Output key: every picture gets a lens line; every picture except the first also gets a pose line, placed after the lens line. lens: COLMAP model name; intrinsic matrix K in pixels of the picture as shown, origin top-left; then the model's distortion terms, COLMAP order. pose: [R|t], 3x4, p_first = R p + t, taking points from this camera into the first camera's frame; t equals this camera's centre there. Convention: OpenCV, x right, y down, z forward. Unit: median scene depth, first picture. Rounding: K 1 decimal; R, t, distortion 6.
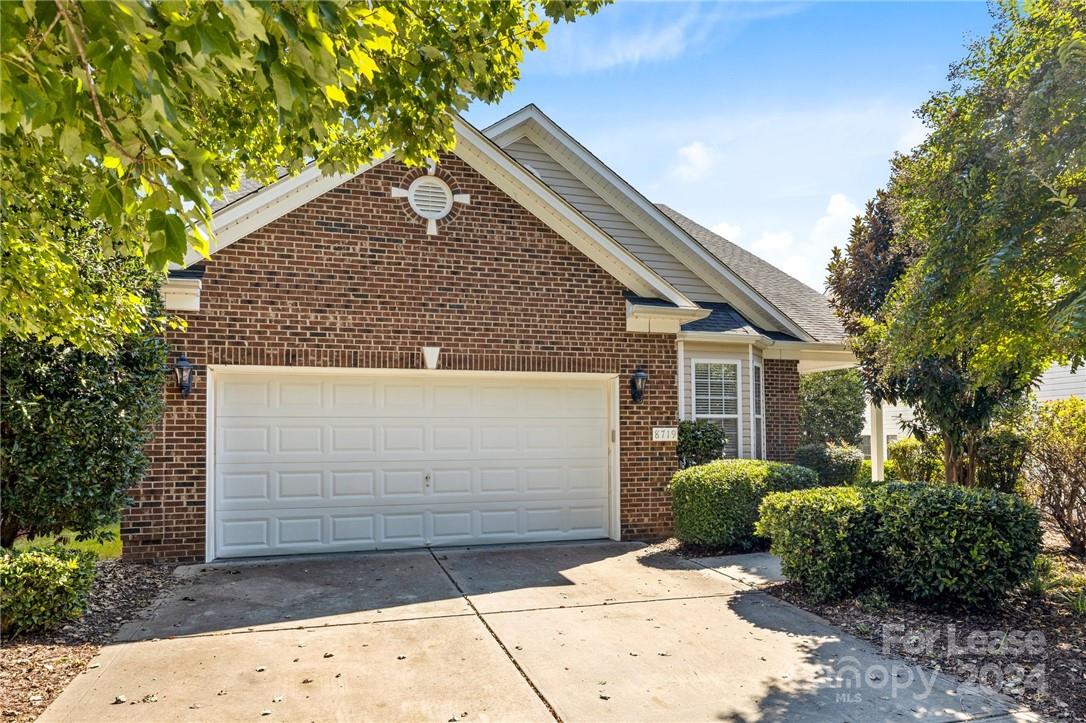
lens RADIAL K [[693.2, 0, 544.5], [0, 693.2, 413.8], [0, 0, 1]] dist [0.001687, 0.000564]
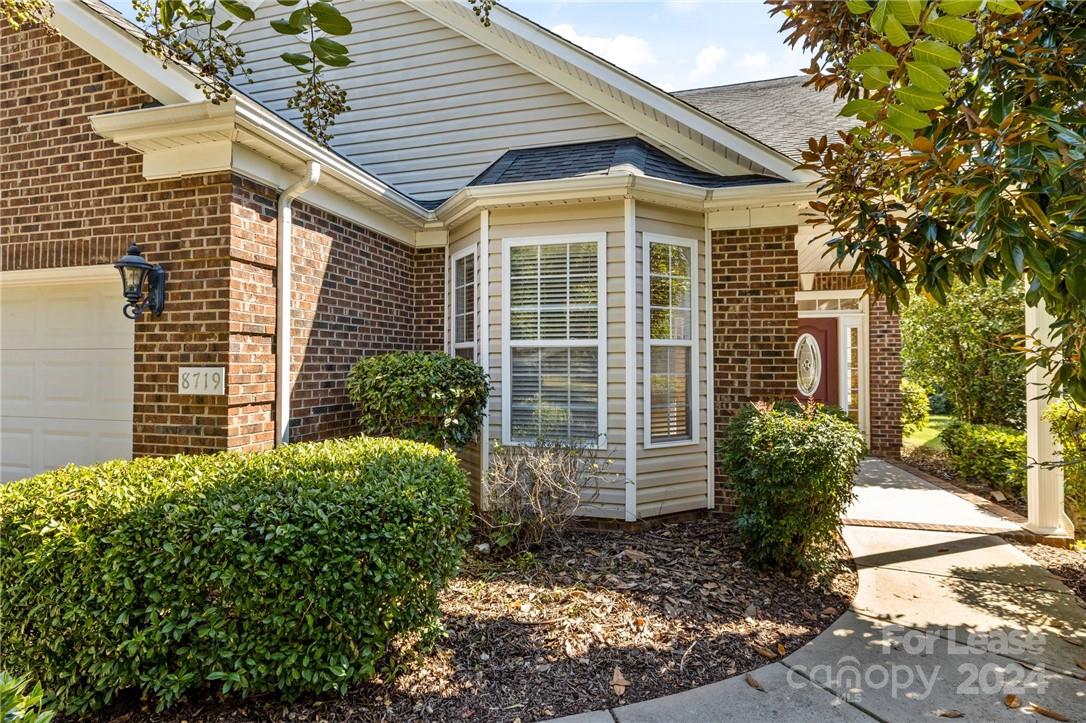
lens RADIAL K [[546.7, 0, 543.0], [0, 546.7, 361.5], [0, 0, 1]] dist [-0.004561, -0.001694]
pose [[0.848151, 0.002052, -0.529750, 0.623272], [0.010747, 0.999720, 0.021079, 0.011342], [0.529645, -0.023571, 0.847892, 0.862190]]
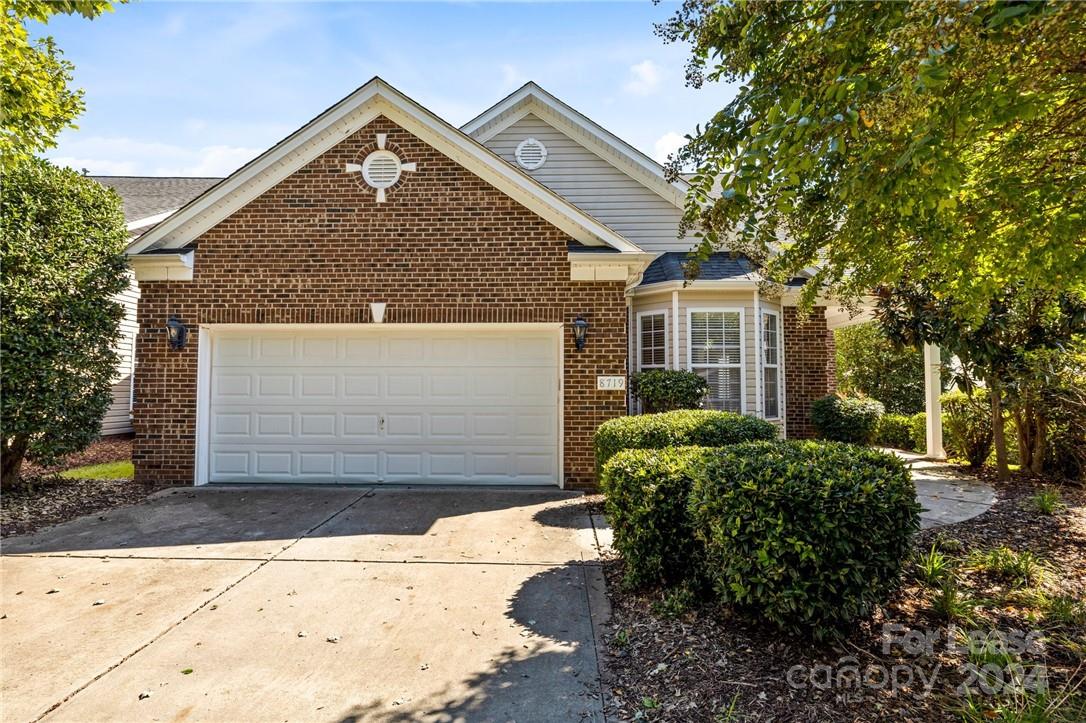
lens RADIAL K [[546.7, 0, 543.0], [0, 546.7, 361.5], [0, 0, 1]] dist [-0.004561, -0.001694]
pose [[0.947398, -0.007942, -0.319959, 0.355113], [0.003801, 0.999901, -0.013564, 0.009710], [0.320035, 0.011635, 0.947334, 0.251546]]
